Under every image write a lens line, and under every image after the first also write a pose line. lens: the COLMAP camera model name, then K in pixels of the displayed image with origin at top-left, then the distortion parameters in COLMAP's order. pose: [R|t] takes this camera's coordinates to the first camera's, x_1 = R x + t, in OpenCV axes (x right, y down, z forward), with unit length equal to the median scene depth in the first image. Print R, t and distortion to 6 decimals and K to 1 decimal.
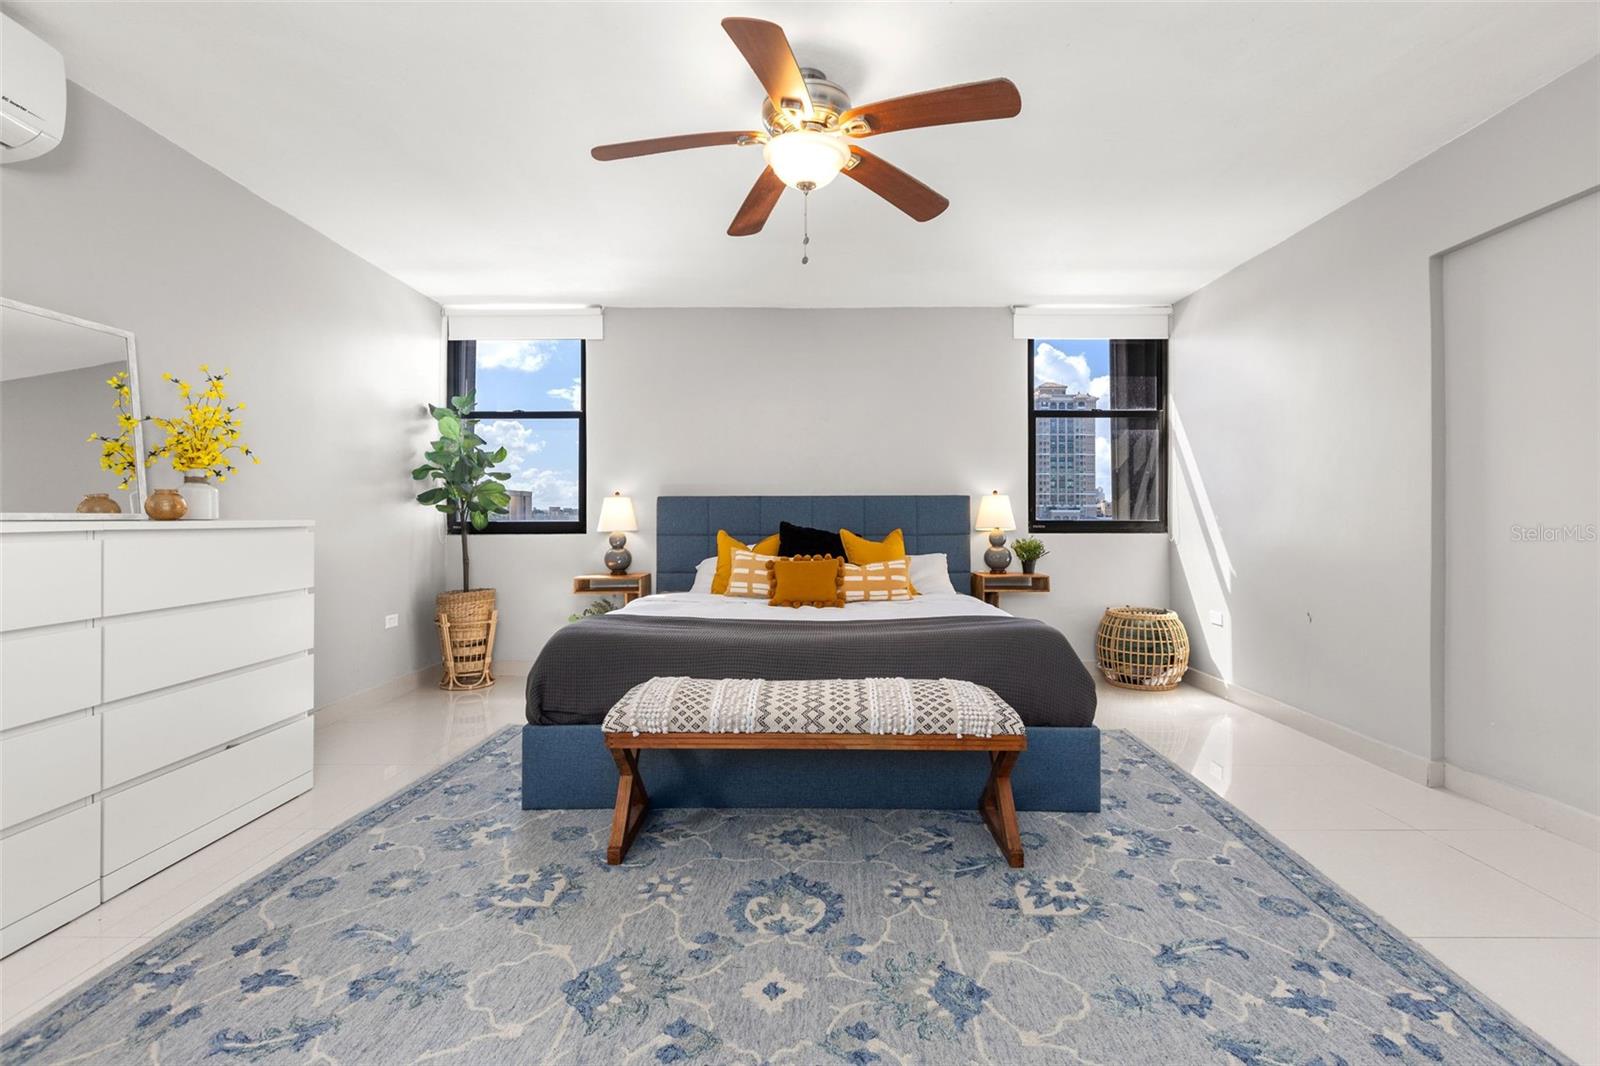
lens RADIAL K [[716.4, 0, 801.5], [0, 716.4, 517.9], [0, 0, 1]] dist [0.003698, -0.001247]
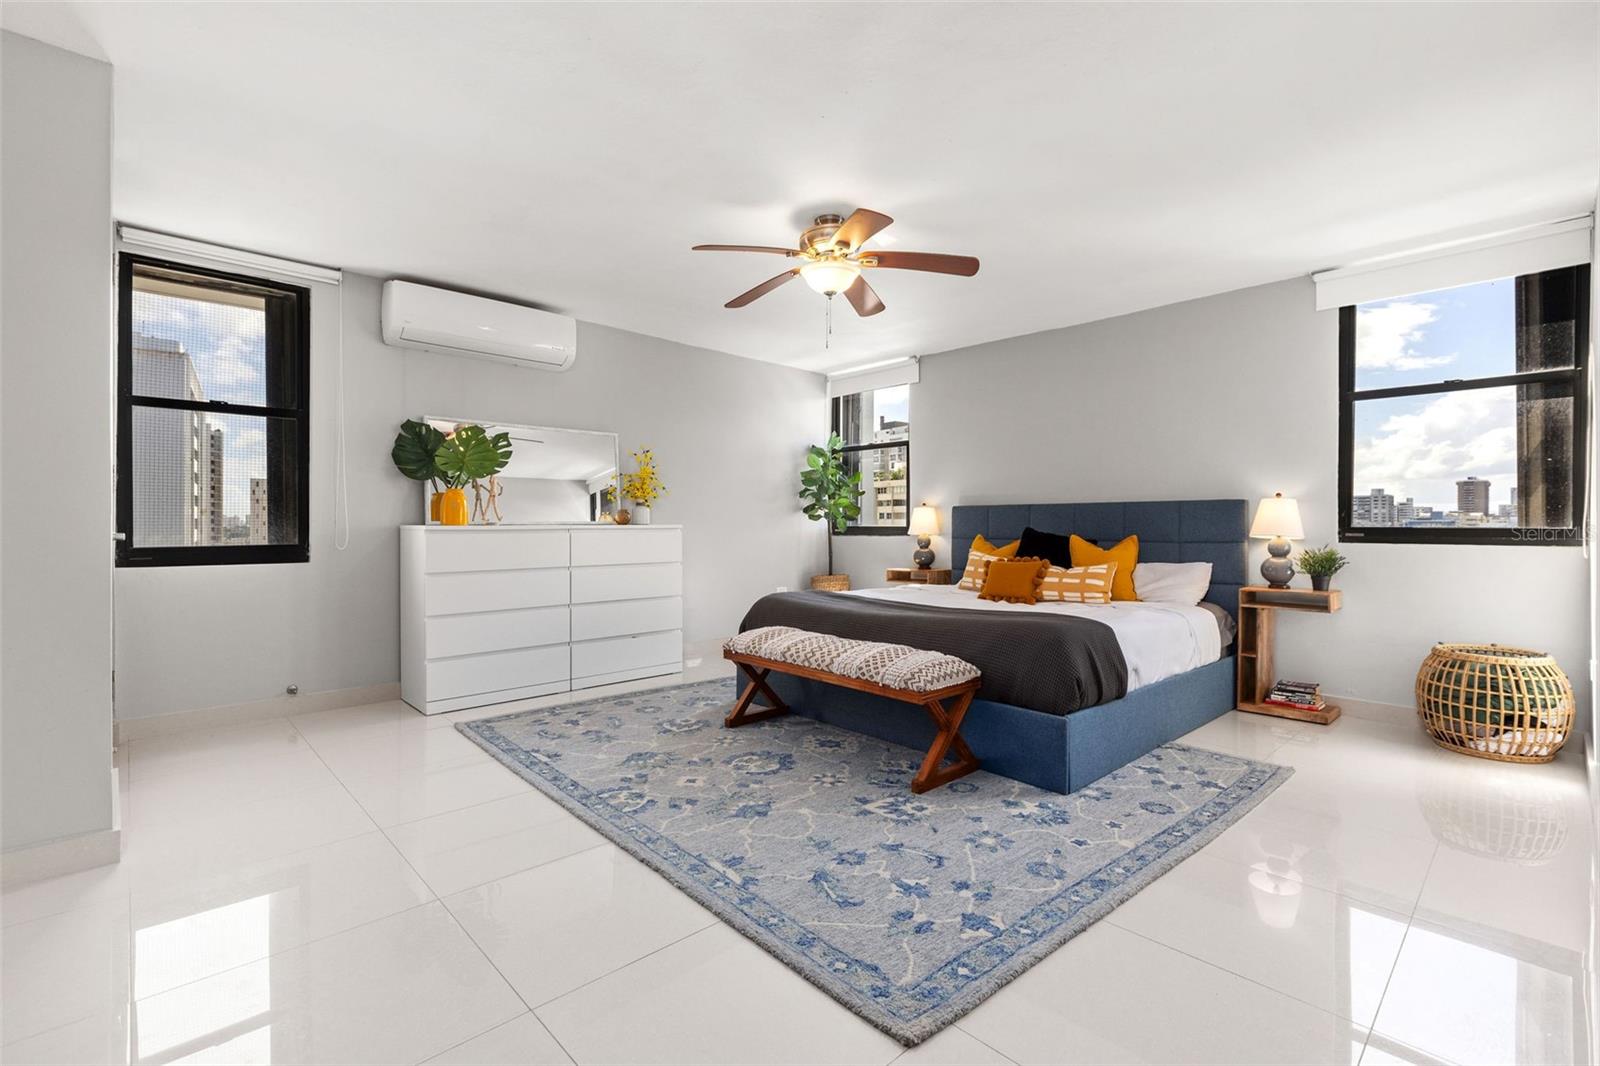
lens RADIAL K [[716.4, 0, 801.9], [0, 716.4, 532.1], [0, 0, 1]] dist [0.003698, -0.001247]
pose [[0.688101, 0.009646, -0.725551, 0.881432], [-0.001553, 0.999929, 0.011821, 0.000165], [0.725614, -0.007007, 0.688067, -0.031447]]
